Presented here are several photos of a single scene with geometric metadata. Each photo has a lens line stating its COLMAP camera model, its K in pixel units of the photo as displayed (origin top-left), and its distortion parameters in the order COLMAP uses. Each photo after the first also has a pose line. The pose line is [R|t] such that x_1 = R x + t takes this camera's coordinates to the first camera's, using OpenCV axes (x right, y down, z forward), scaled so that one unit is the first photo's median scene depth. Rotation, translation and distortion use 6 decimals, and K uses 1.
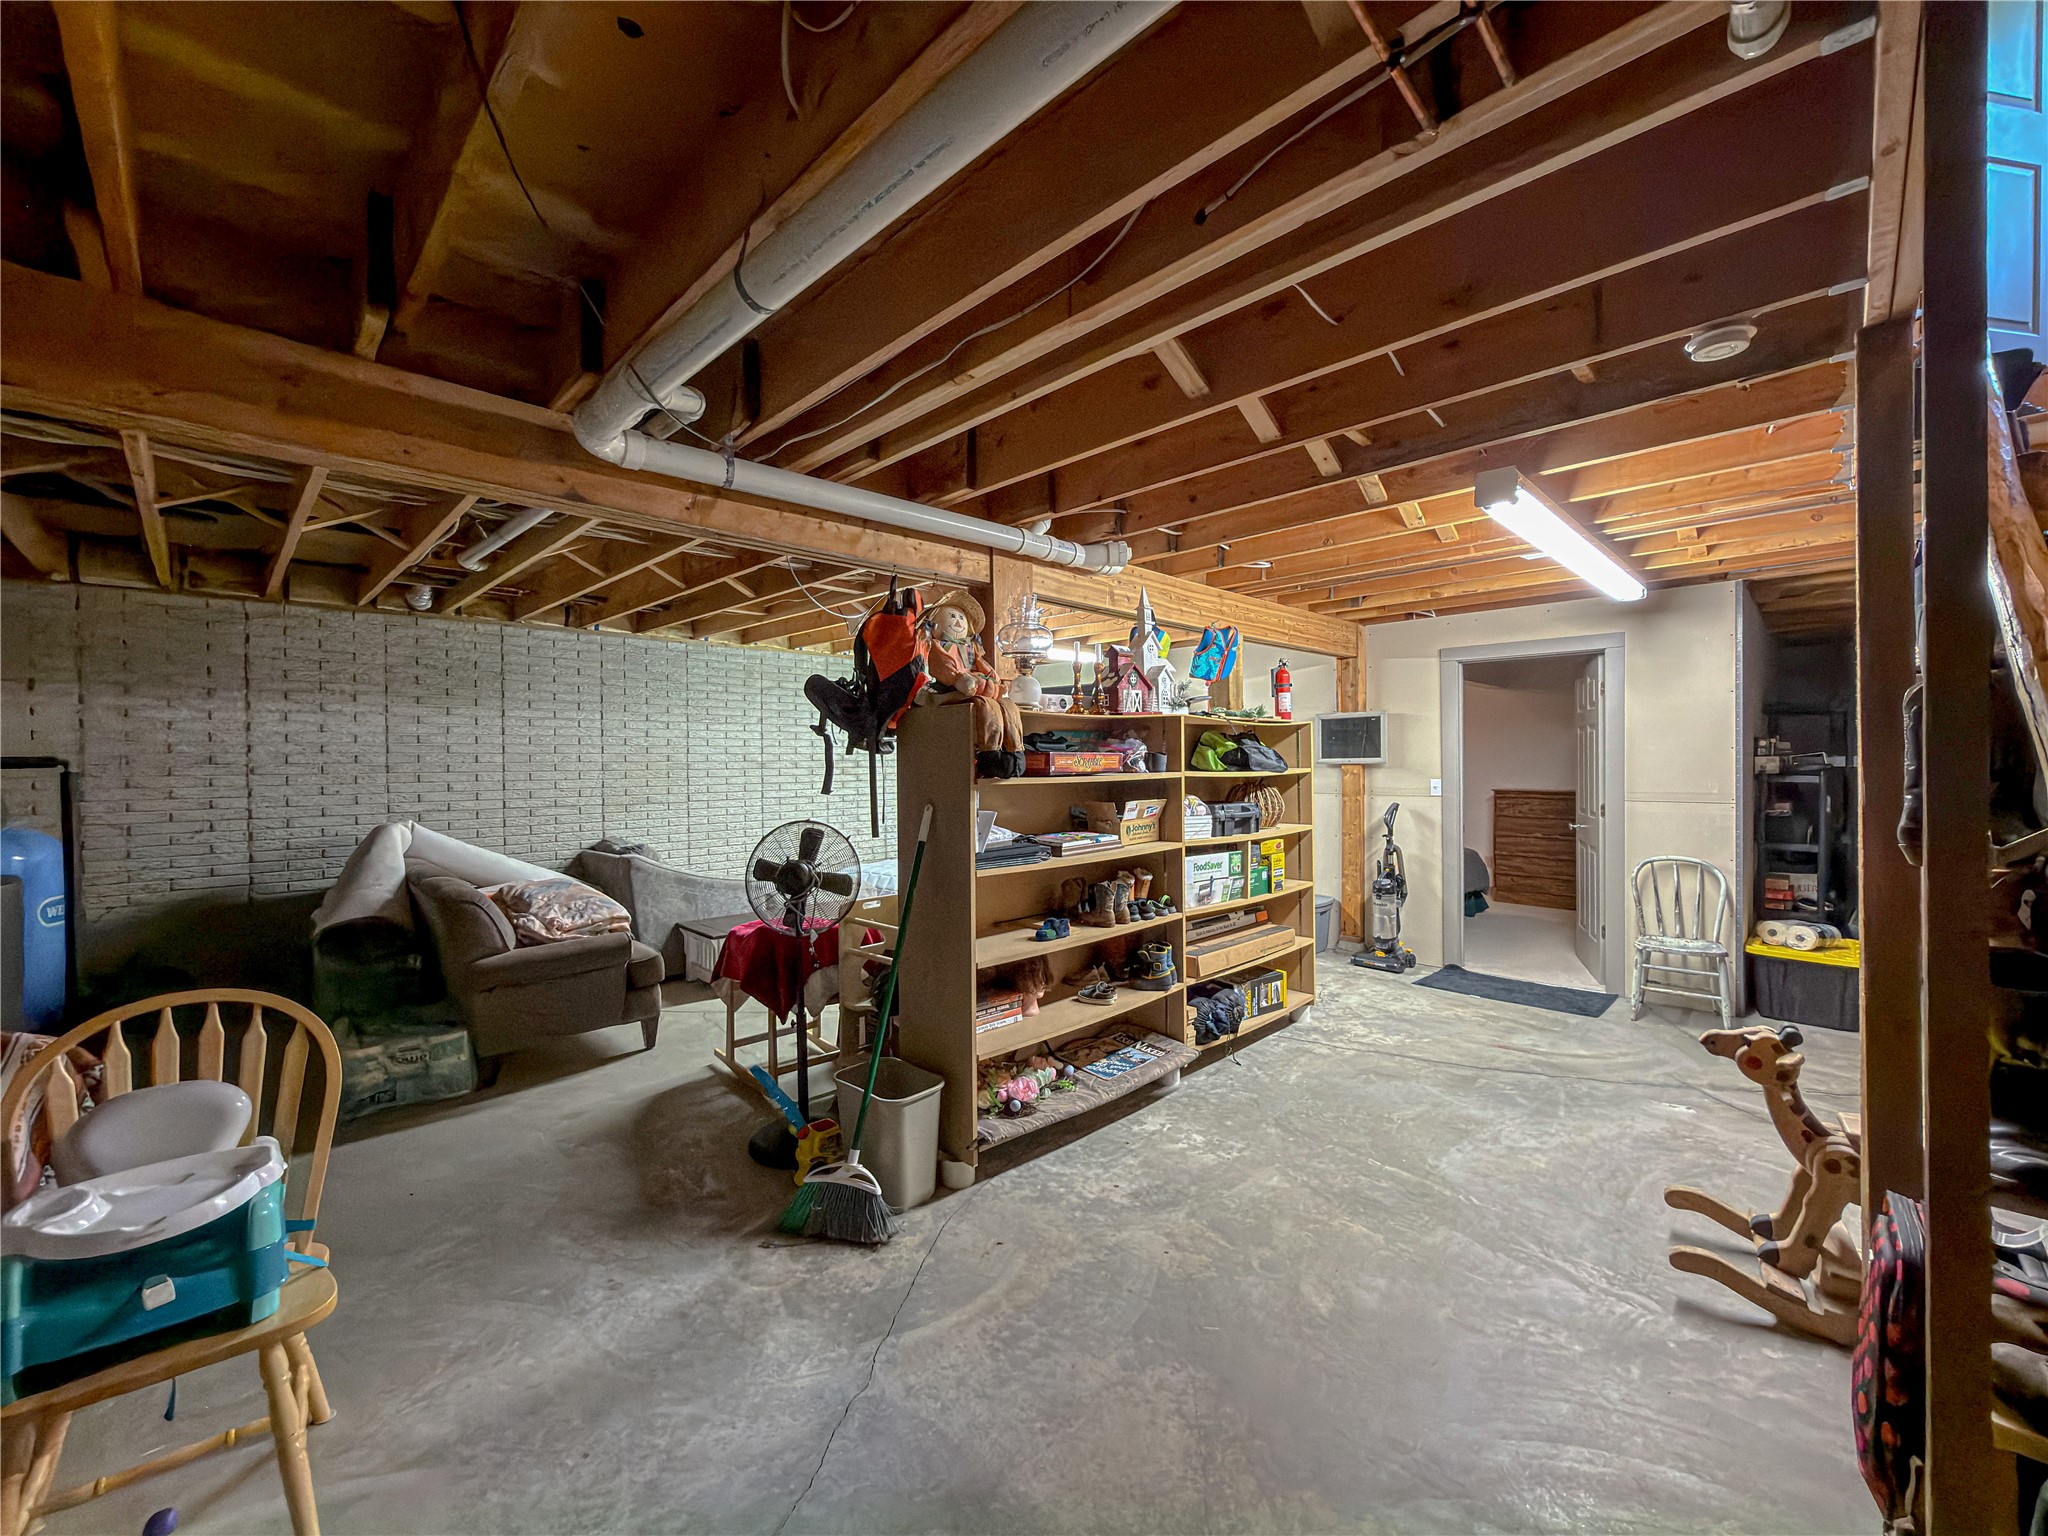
lens RADIAL K [[814.3, 0, 1024.0], [0, 814.3, 768.0], [0, 0, 1]] dist [-0.006310, 0.000779]
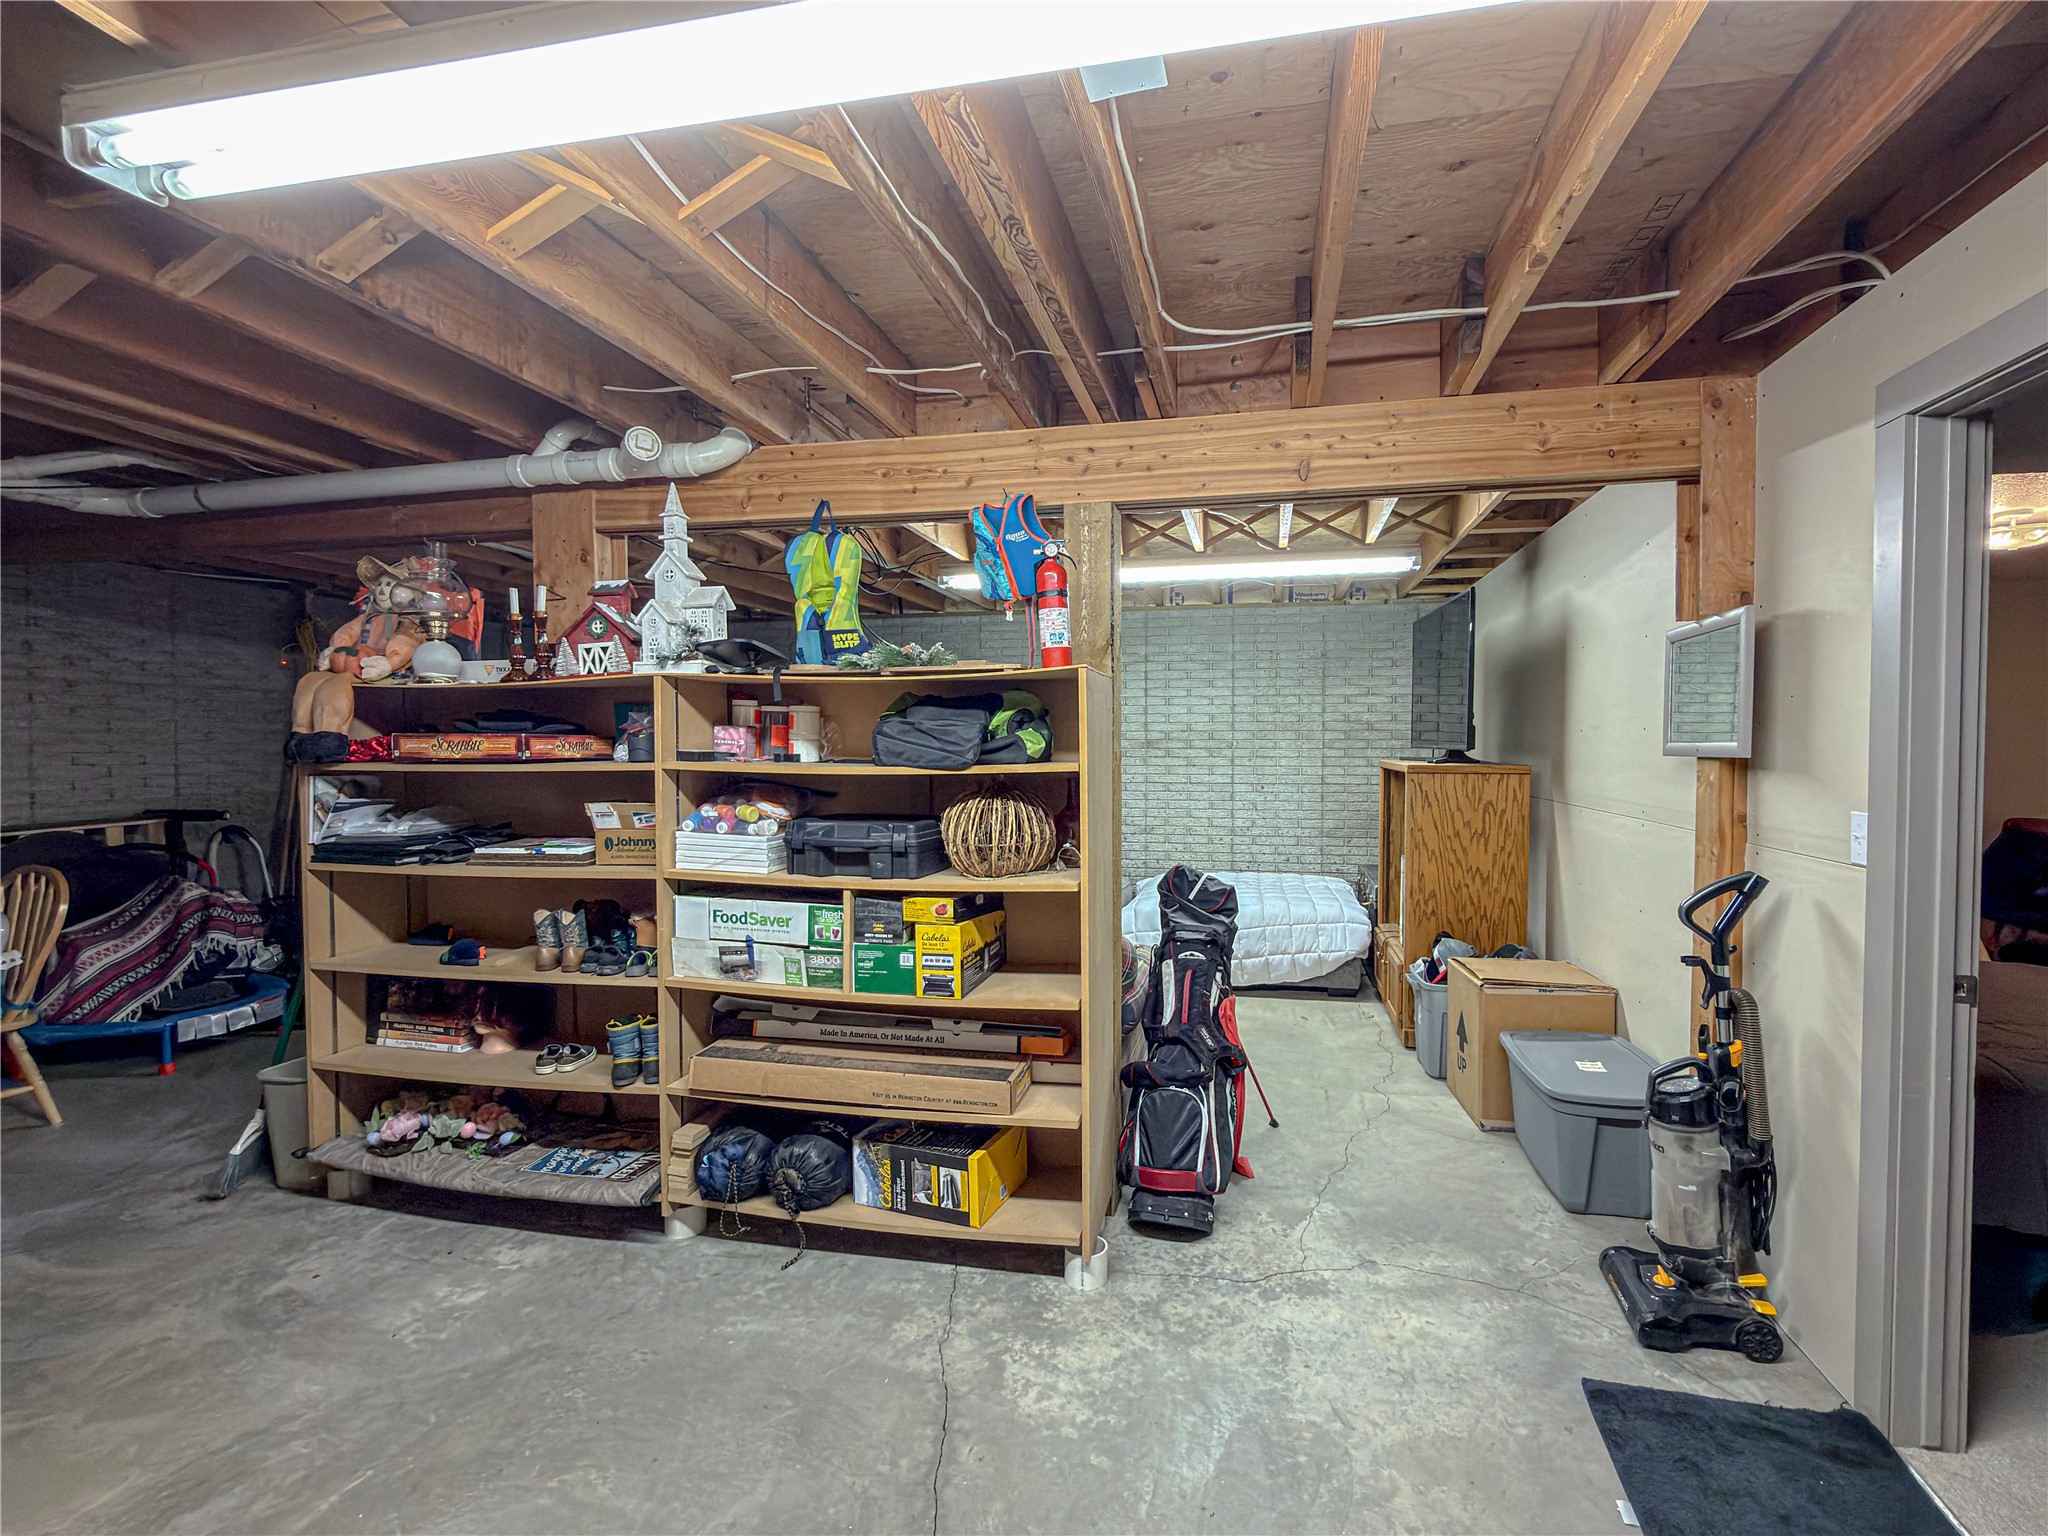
lens RADIAL K [[914.3, 0, 1024.0], [0, 914.3, 768.0], [0, 0, 1]] dist [0.000470, -0.000443]
pose [[0.560868, 0.030388, -0.827348, 0.900320], [-0.009885, 0.999501, 0.030010, -0.014559], [0.827847, -0.008653, 0.560888, 0.784754]]
